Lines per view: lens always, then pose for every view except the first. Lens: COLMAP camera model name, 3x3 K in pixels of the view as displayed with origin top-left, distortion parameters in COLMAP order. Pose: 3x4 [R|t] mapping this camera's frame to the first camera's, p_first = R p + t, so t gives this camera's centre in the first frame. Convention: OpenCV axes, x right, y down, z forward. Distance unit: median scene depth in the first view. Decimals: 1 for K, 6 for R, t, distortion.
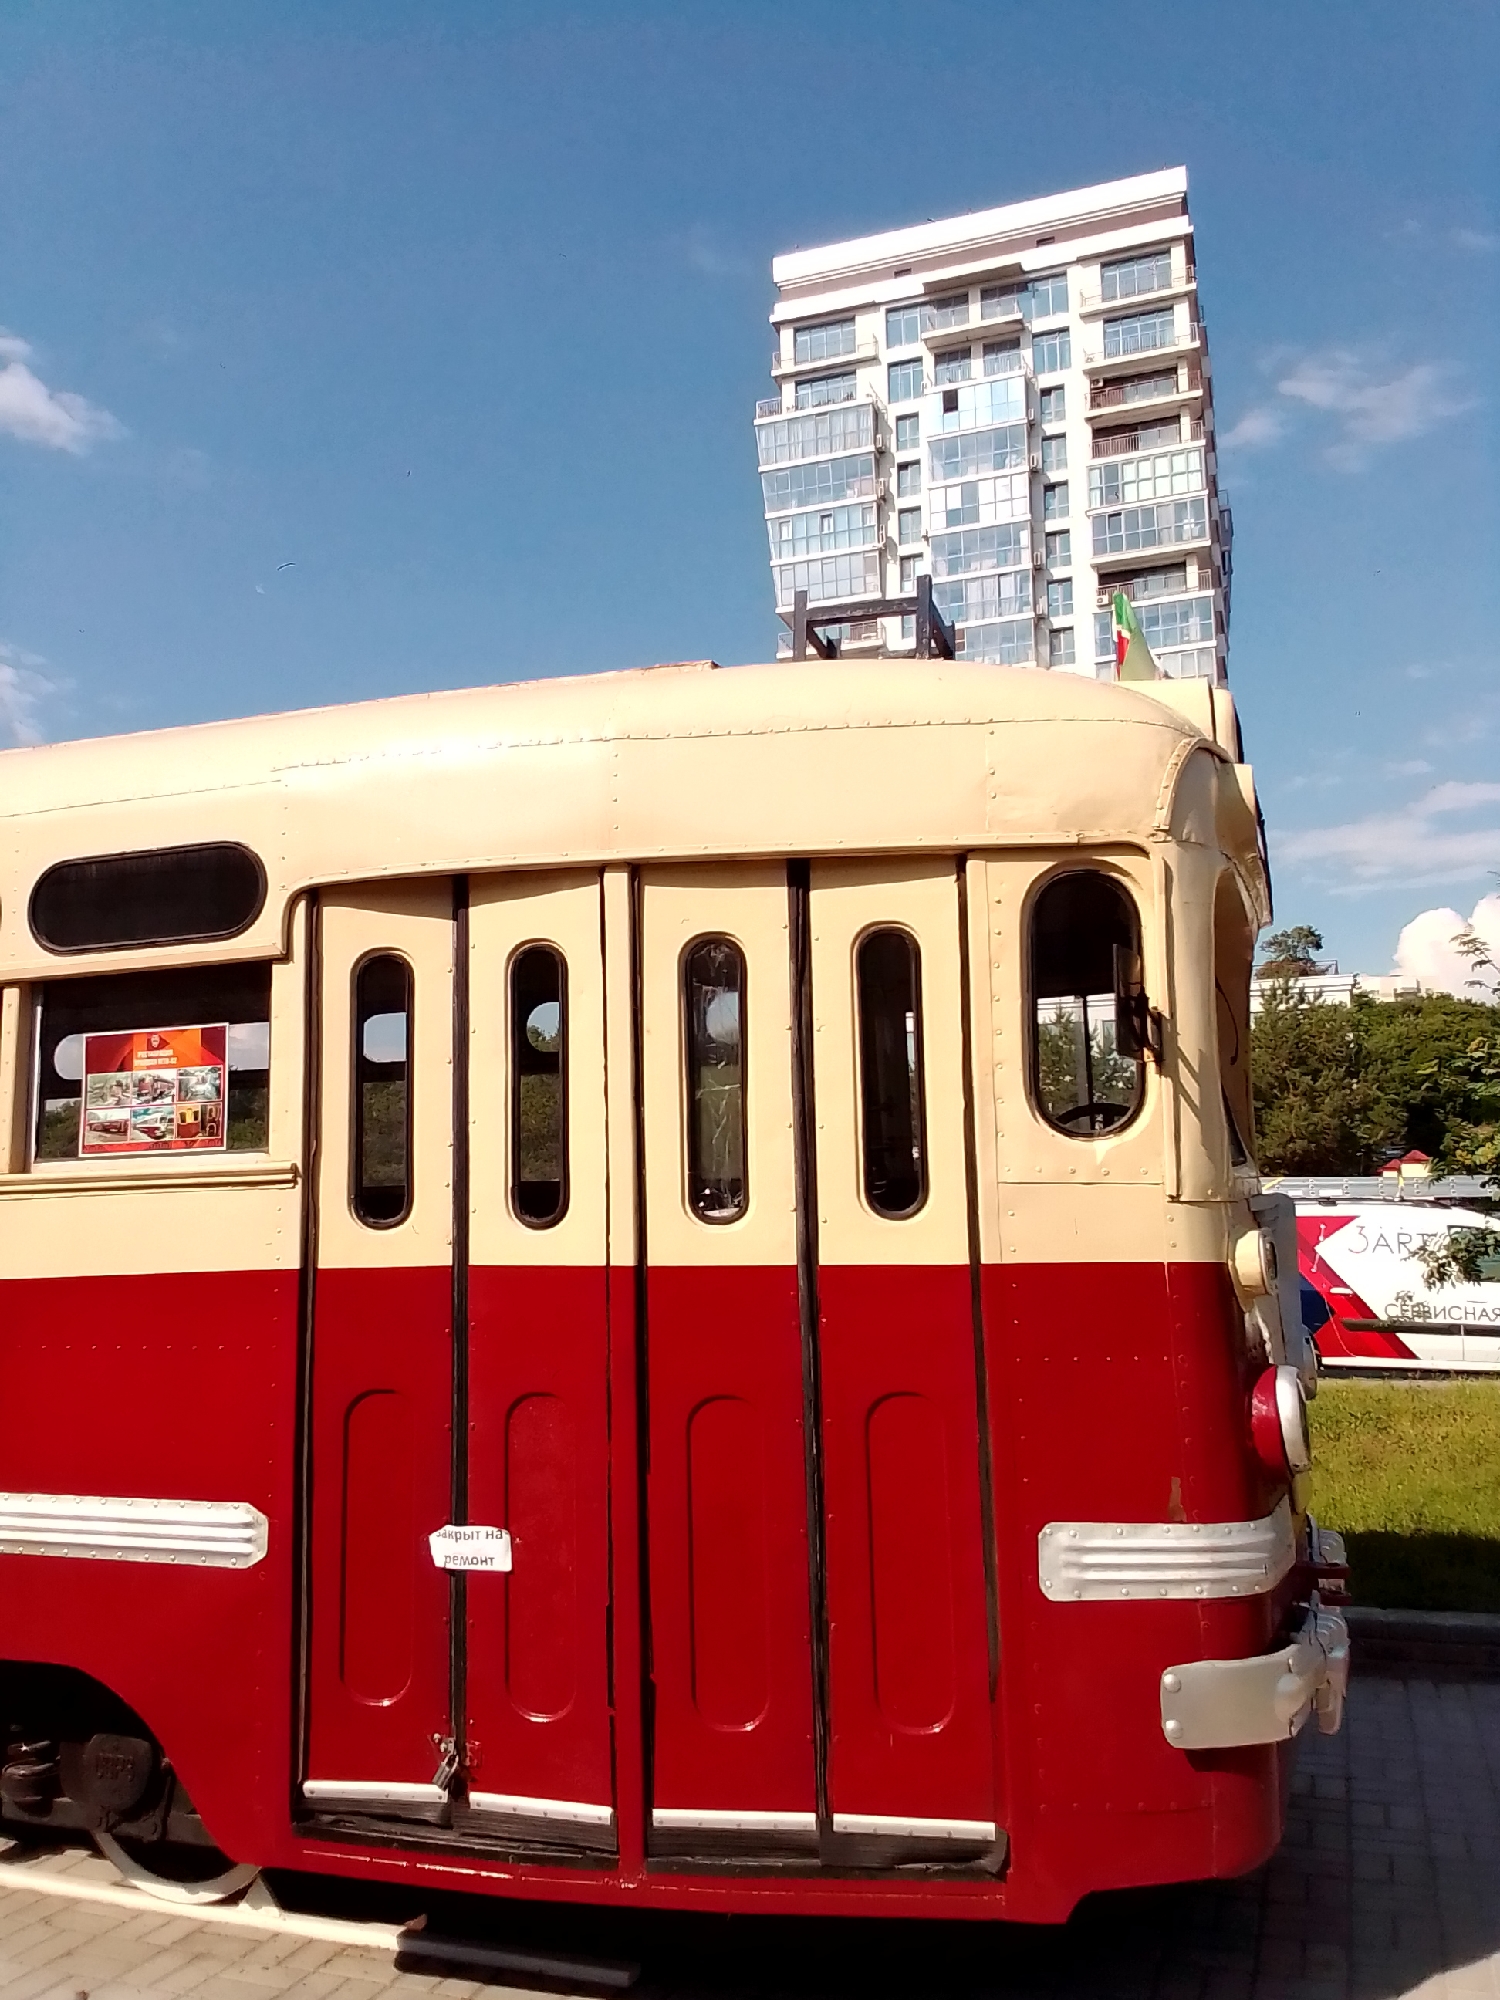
lens RADIAL K [[1578.8, 0, 692.5], [0, 1578.8, 1006.8], [0, 0, 1]] dist [0.034492, -0.019280]
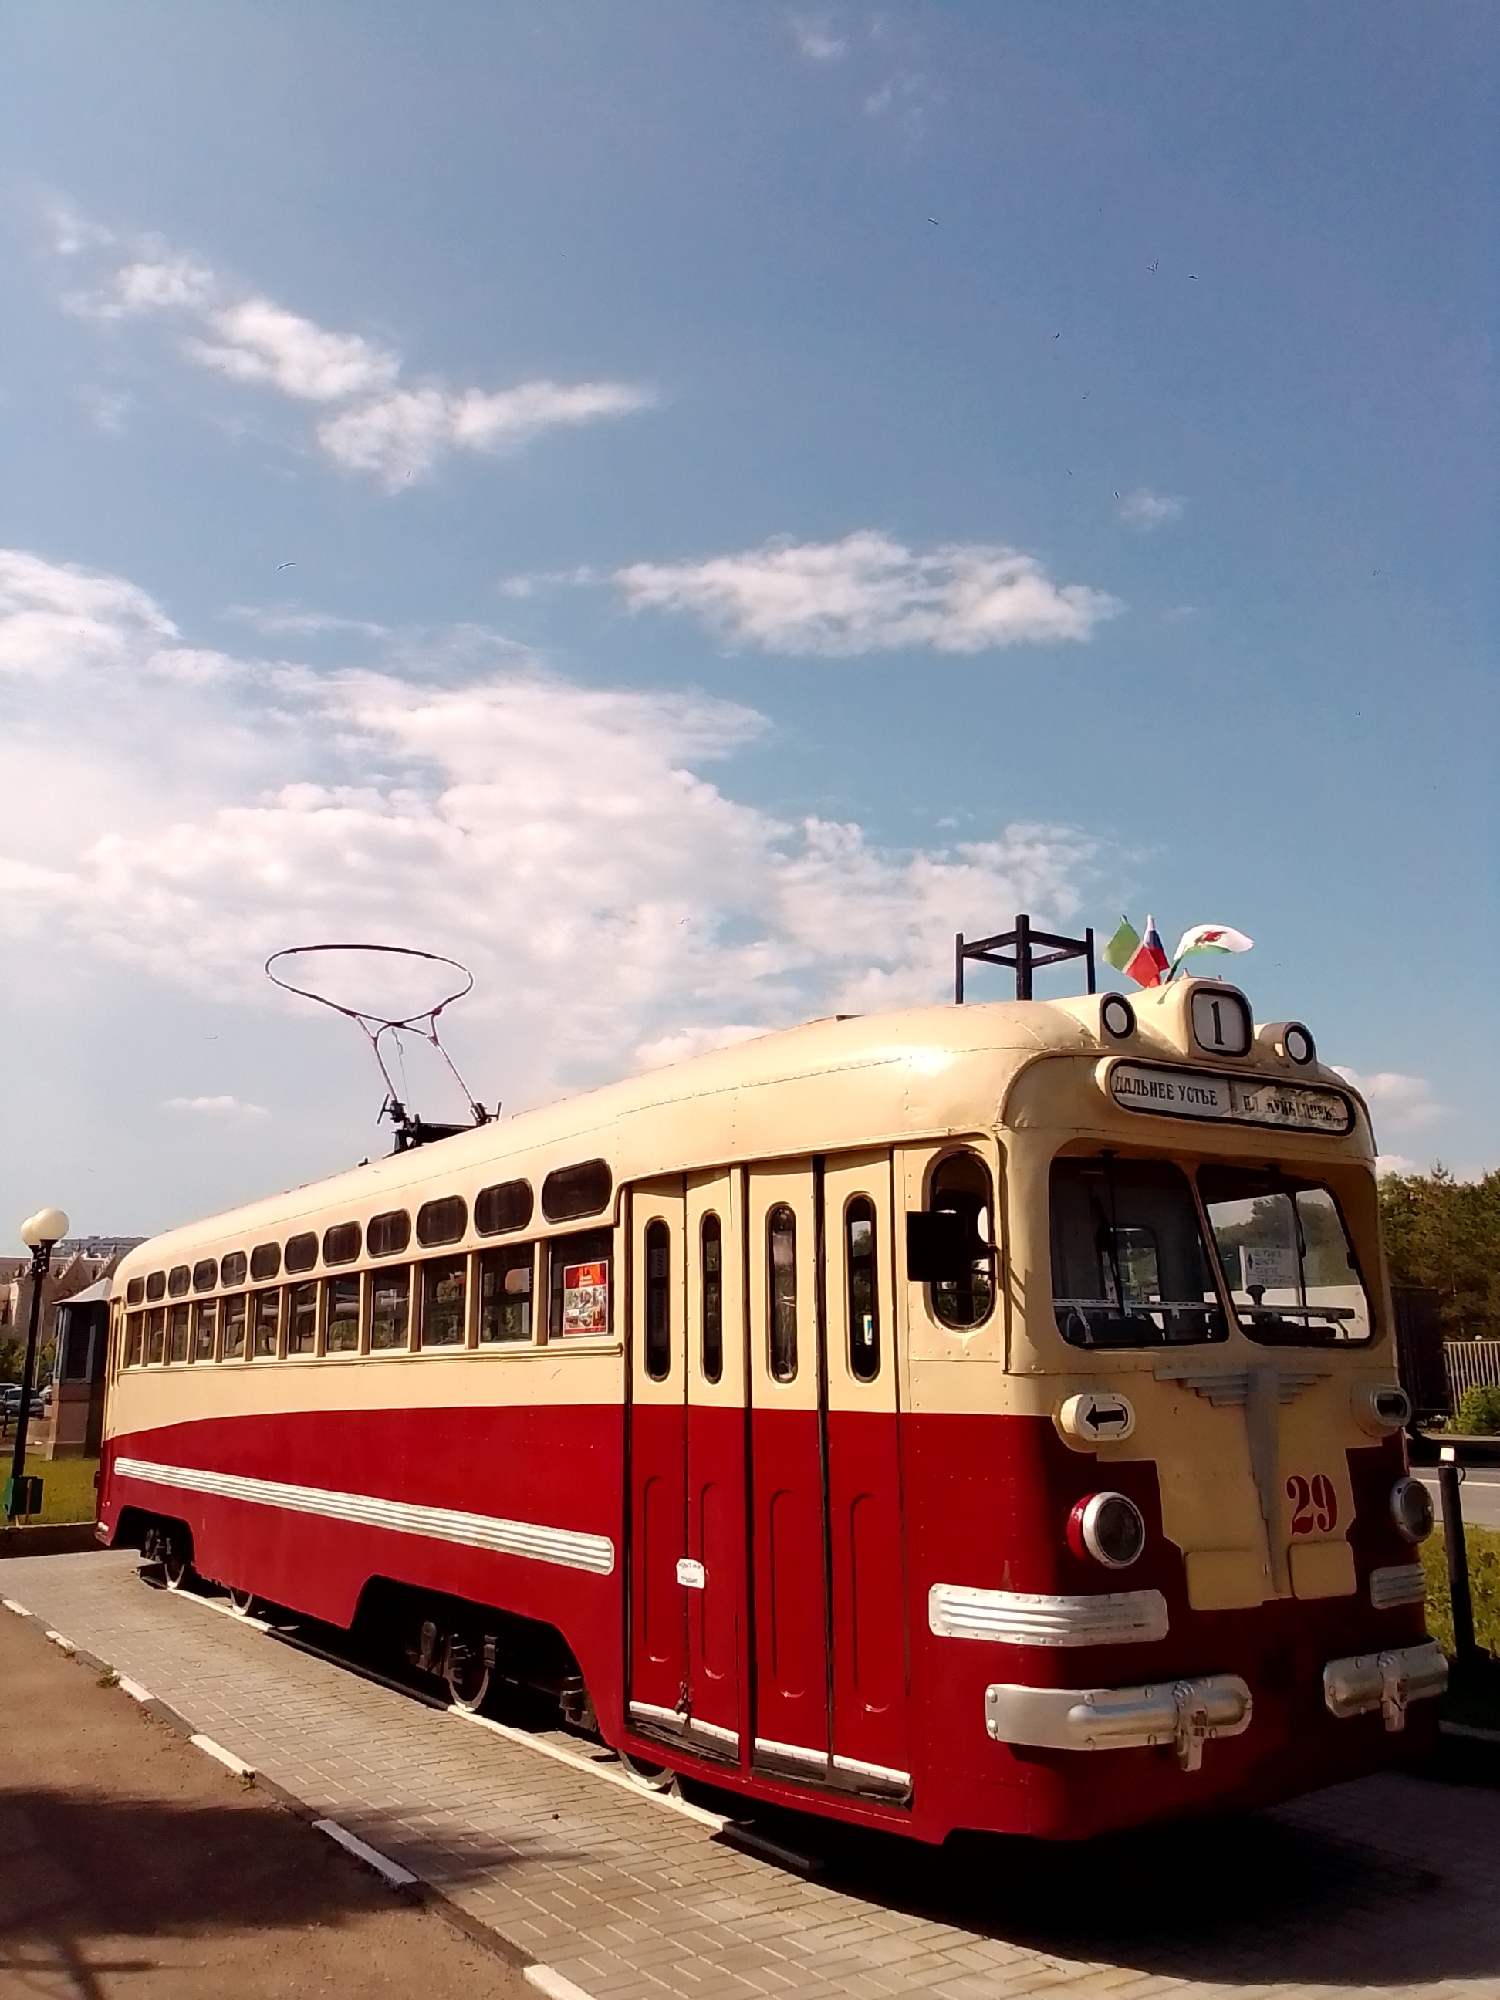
lens RADIAL K [[1608.7, 0, 732.8], [0, 1608.7, 1017.5], [0, 0, 1]] dist [0.018046, -0.009713]
pose [[0.780490, -0.118434, -0.613848, 0.988096], [0.067485, 0.992115, -0.105611, -0.062183], [0.621515, 0.041003, 0.782328, -0.336639]]
